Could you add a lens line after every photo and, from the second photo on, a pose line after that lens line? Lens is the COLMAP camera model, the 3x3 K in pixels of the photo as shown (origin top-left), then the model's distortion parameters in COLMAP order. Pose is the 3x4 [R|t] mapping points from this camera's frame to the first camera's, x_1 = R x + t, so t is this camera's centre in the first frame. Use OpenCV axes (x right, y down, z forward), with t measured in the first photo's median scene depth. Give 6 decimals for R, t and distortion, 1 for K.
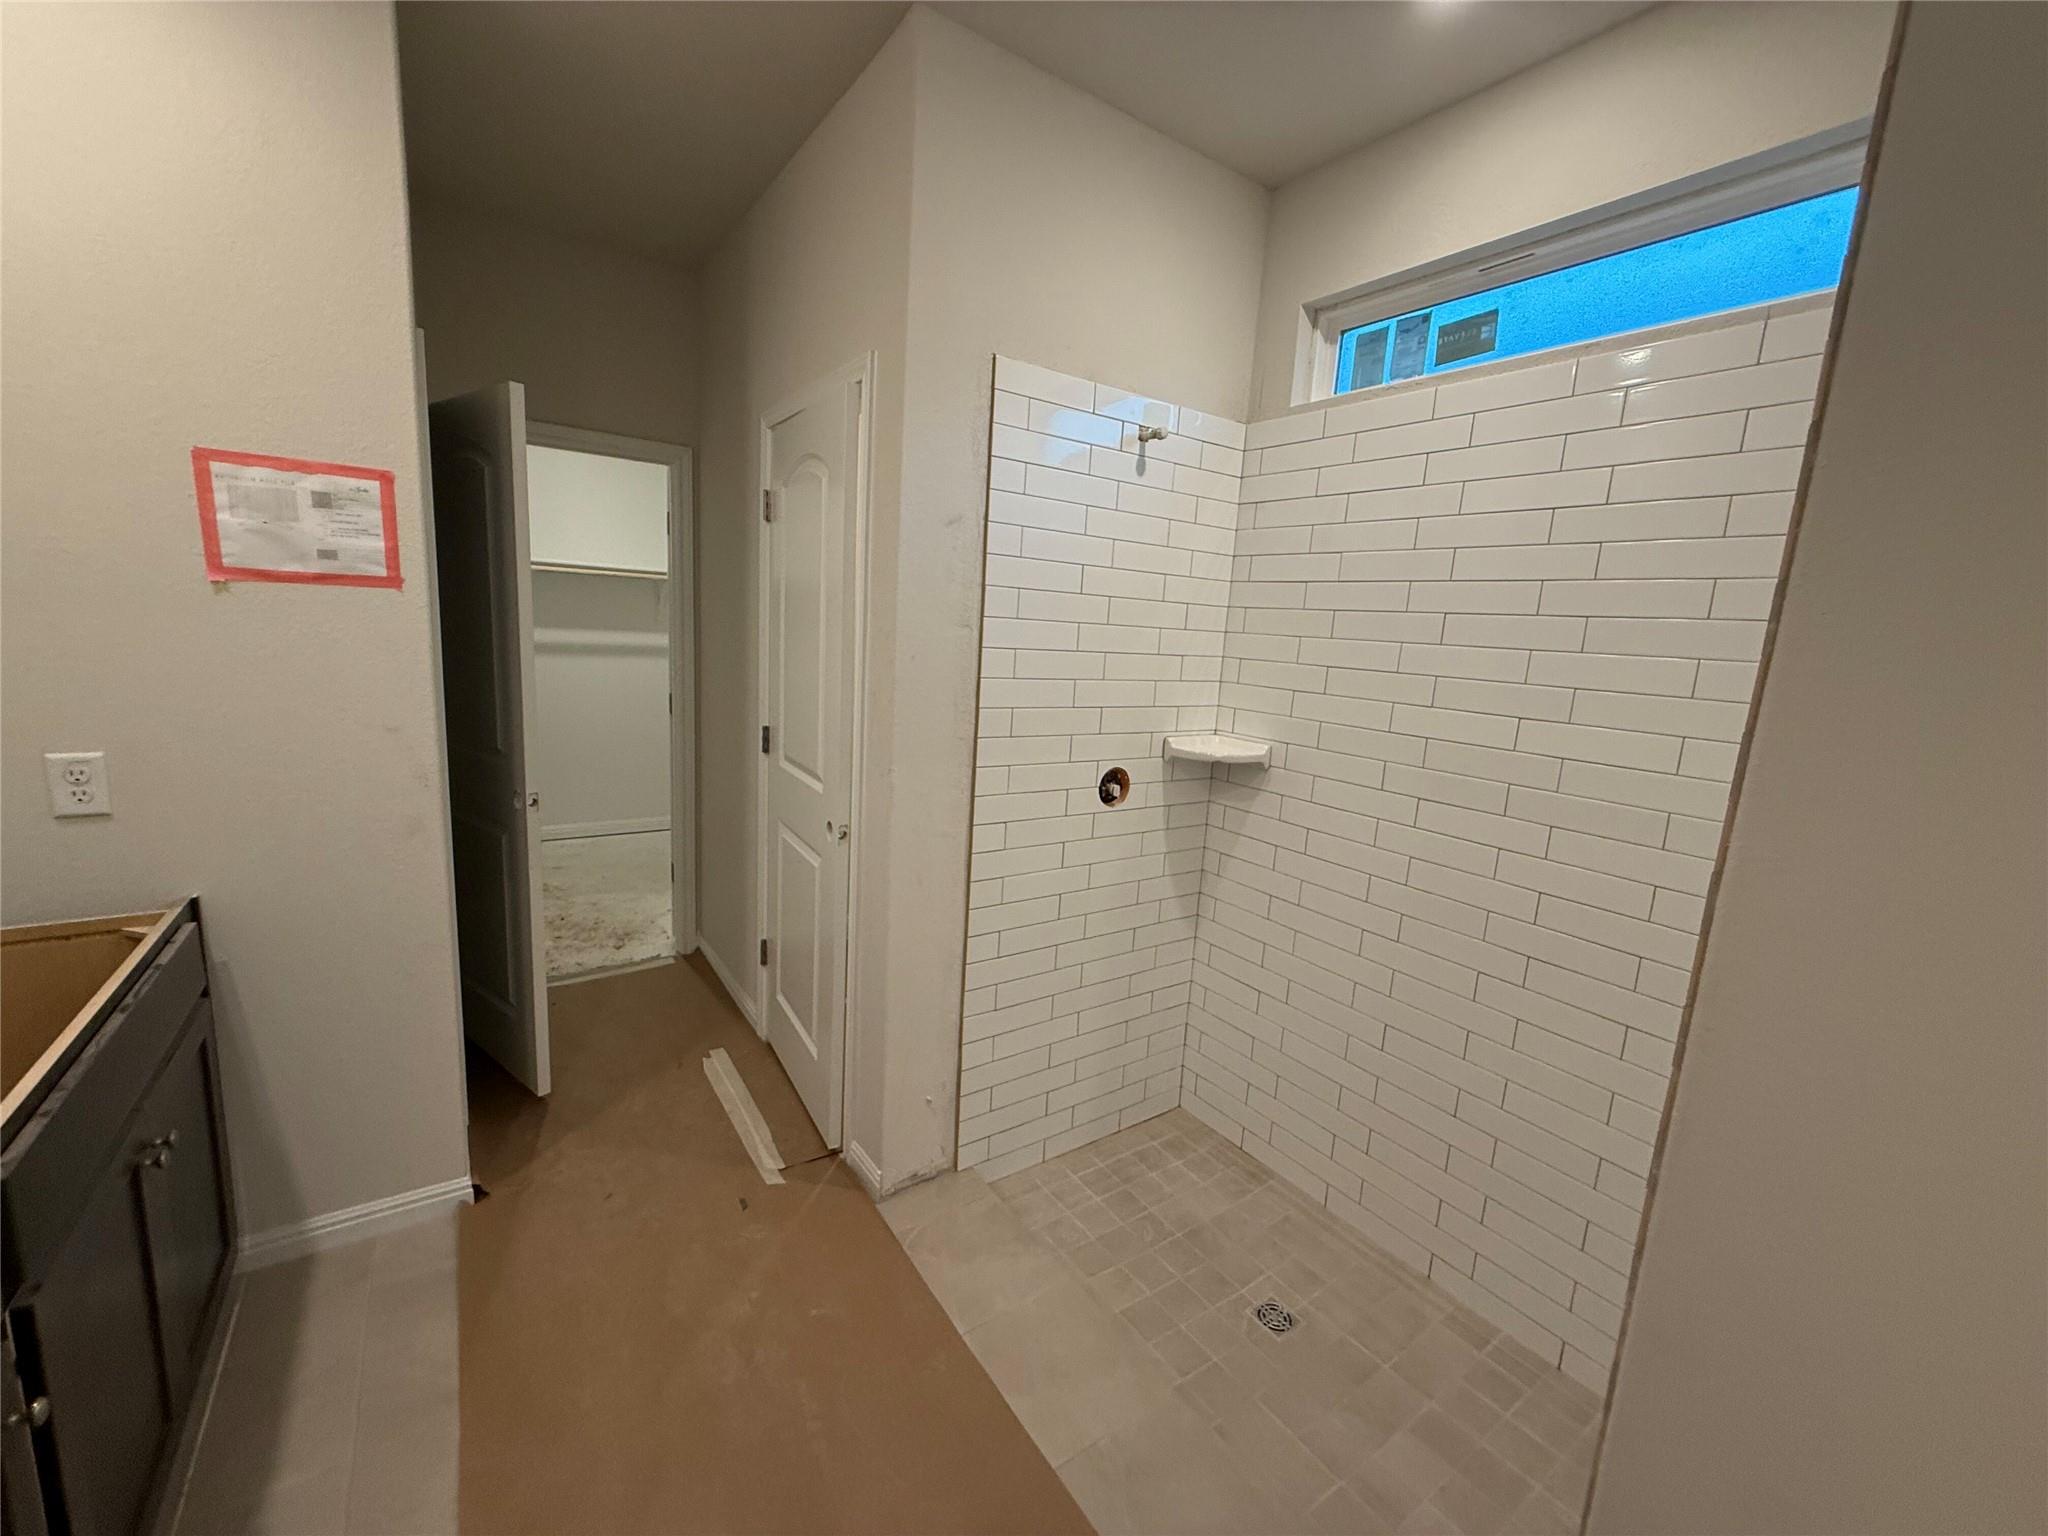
lens RADIAL K [[819.8, 0, 1021.2], [0, 819.8, 769.2], [0, 0, 1]] dist [-0.000327, 0.000554]
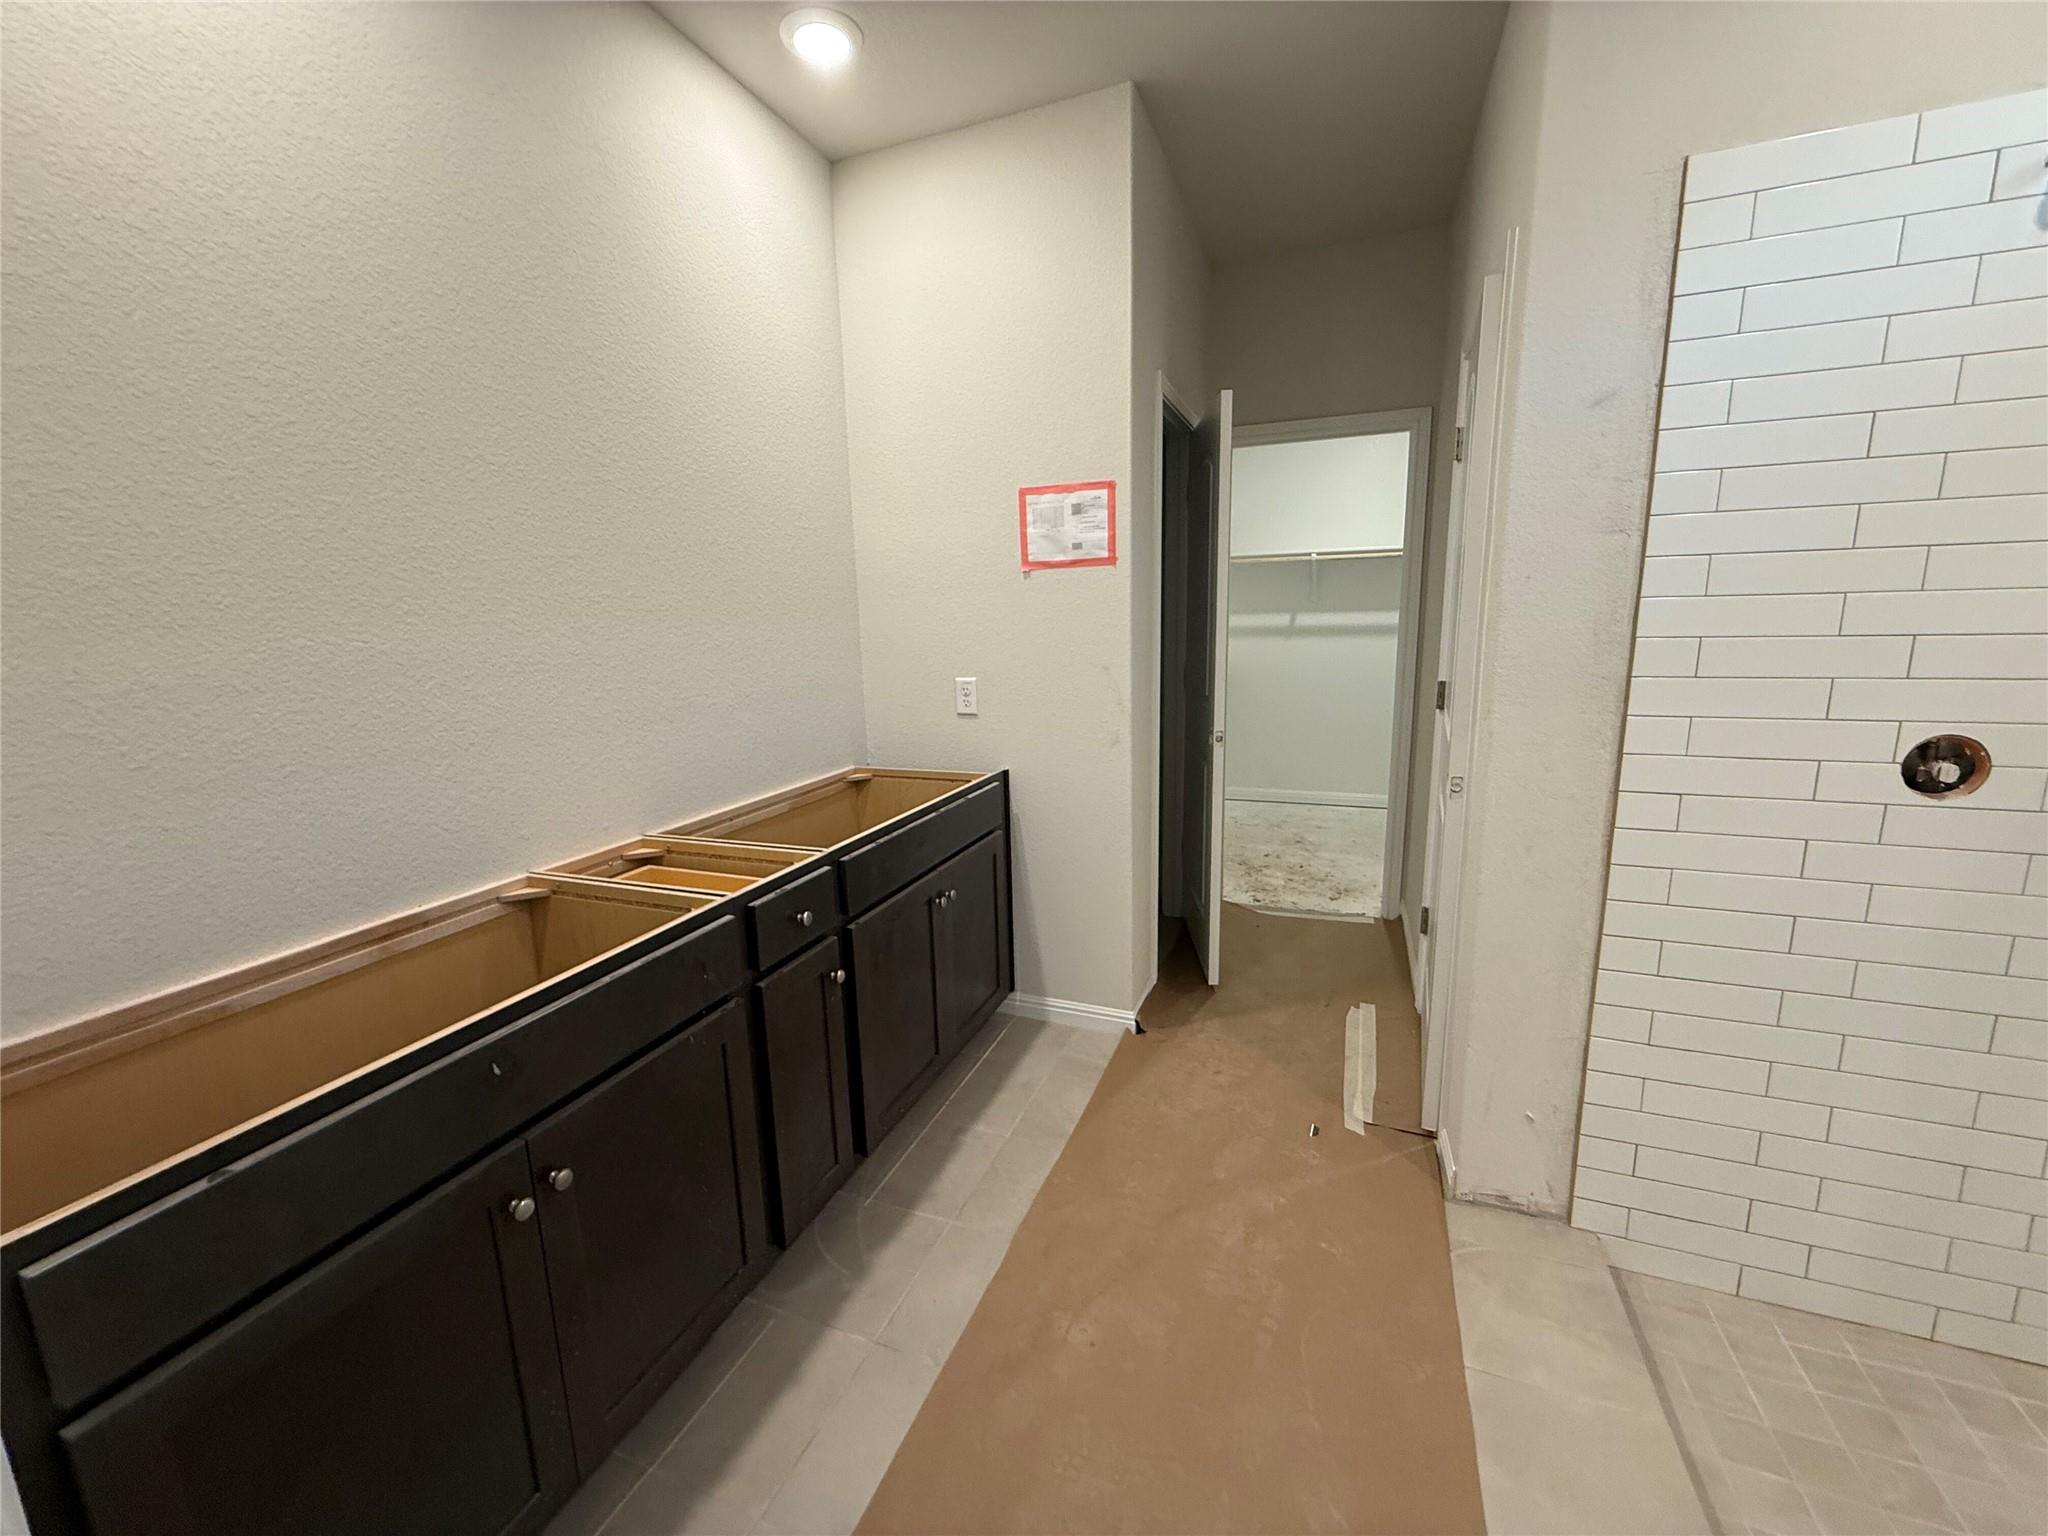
lens RADIAL K [[819.8, 0, 1024.7], [0, 819.8, 771.8], [0, 0, 1]] dist [-0.000327, 0.000554]
pose [[0.548741, 0.084513, -0.831709, 0.279489], [-0.086655, 0.995268, 0.043960, 0.065695], [0.831489, 0.047949, 0.553468, 0.100947]]
